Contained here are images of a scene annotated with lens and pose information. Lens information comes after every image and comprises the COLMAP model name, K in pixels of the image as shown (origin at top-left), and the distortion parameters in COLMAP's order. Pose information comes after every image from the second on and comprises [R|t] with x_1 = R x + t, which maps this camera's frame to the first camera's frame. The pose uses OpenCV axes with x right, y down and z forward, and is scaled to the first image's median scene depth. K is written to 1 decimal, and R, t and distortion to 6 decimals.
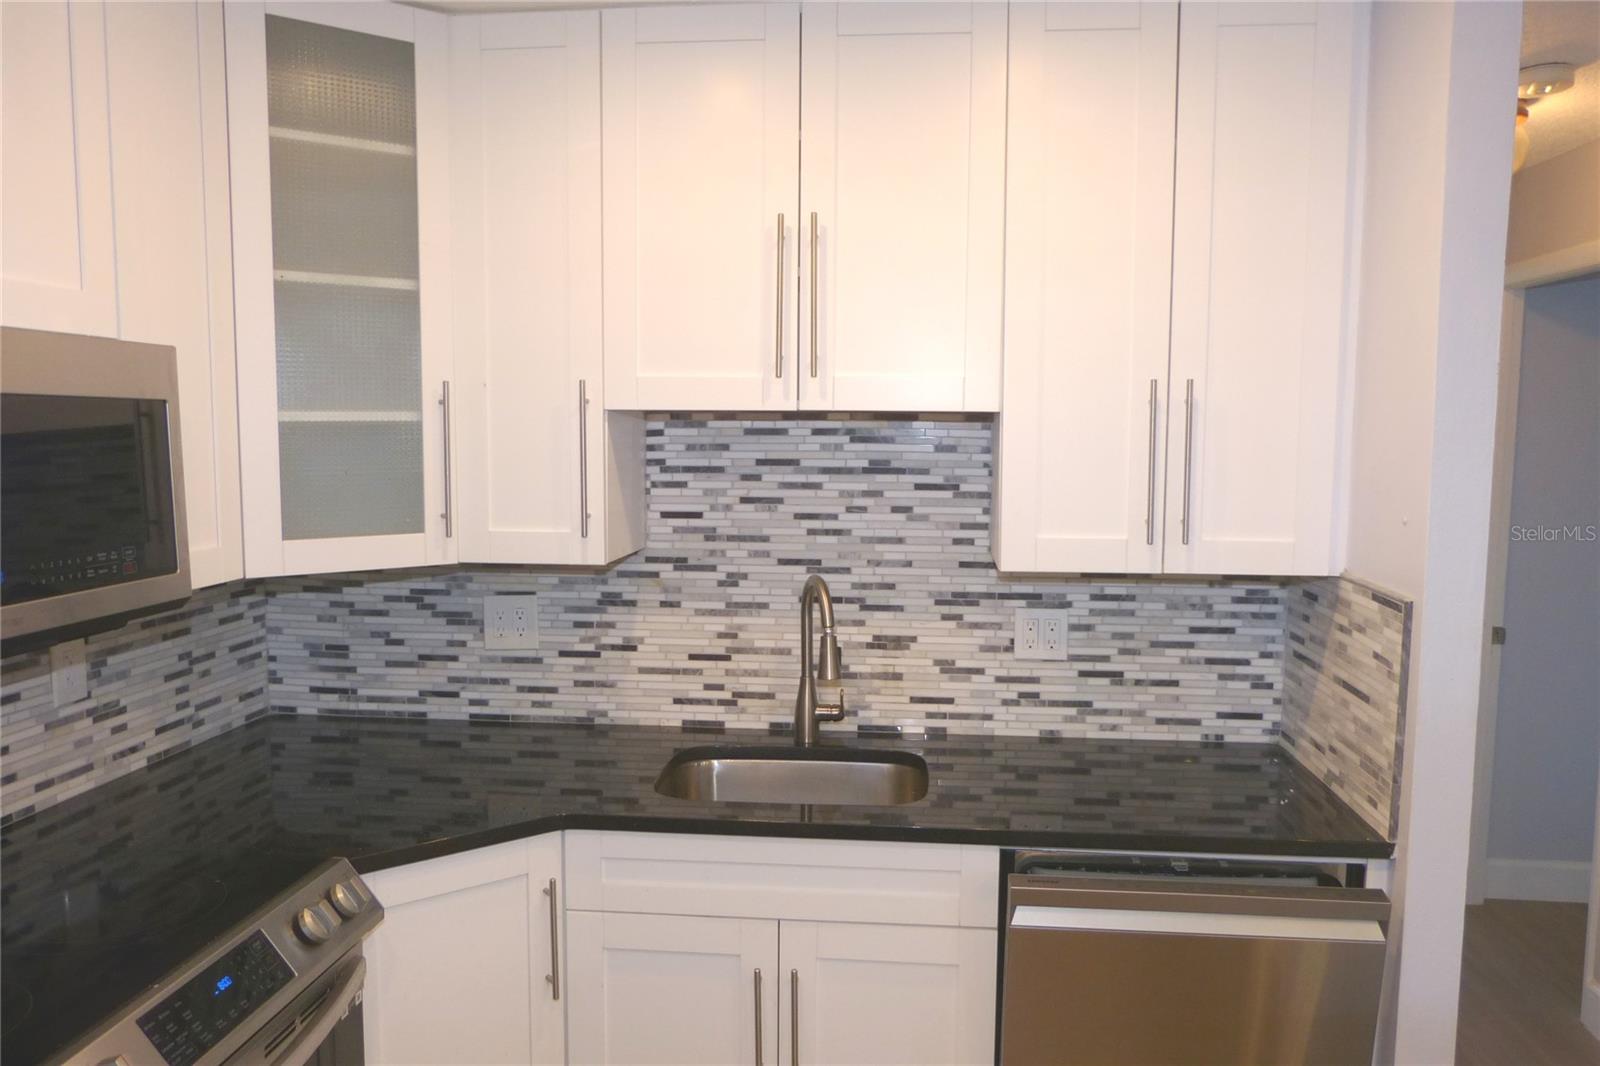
lens RADIAL K [[1188.8, 0, 800.0], [0, 1188.8, 533.0], [0, 0, 1]] dist [-0.011409, -0.004393]
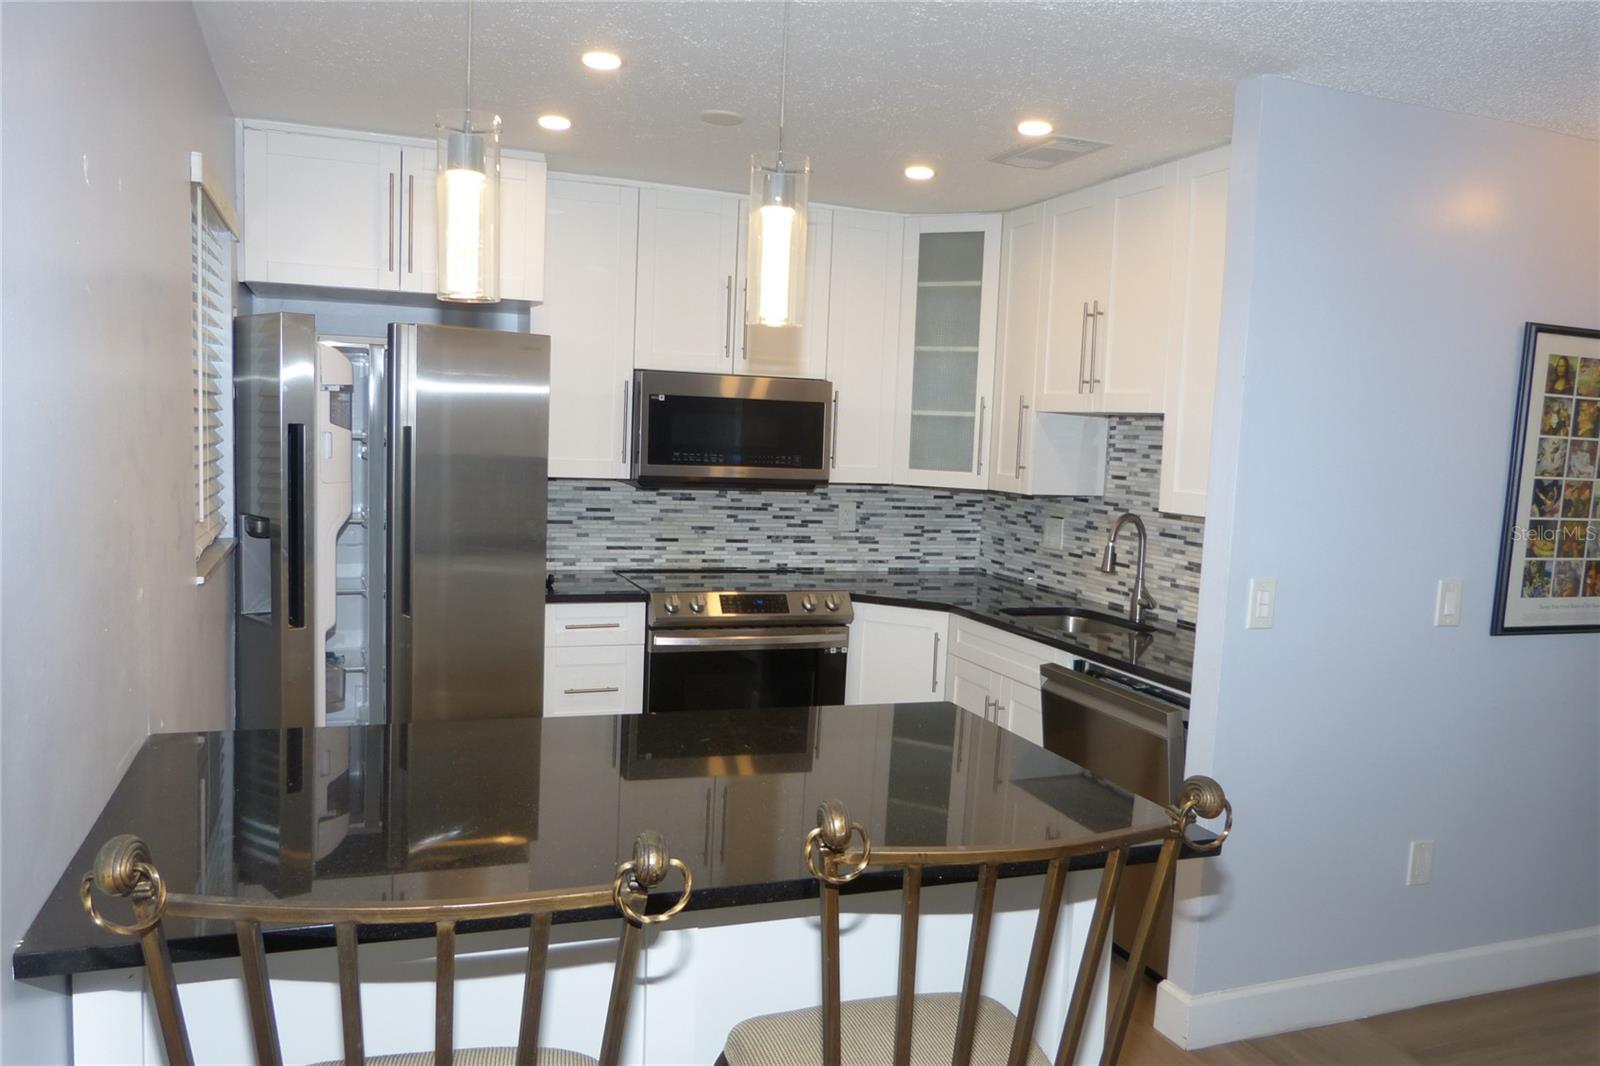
lens RADIAL K [[1188.8, 0, 800.0], [0, 1188.8, 533.0], [0, 0, 1]] dist [-0.011409, -0.004393]
pose [[0.459547, 0.097987, -0.882731, 1.176759], [-0.118941, 0.991732, 0.048166, 0.035073], [0.880153, 0.082858, 0.467403, -0.163381]]
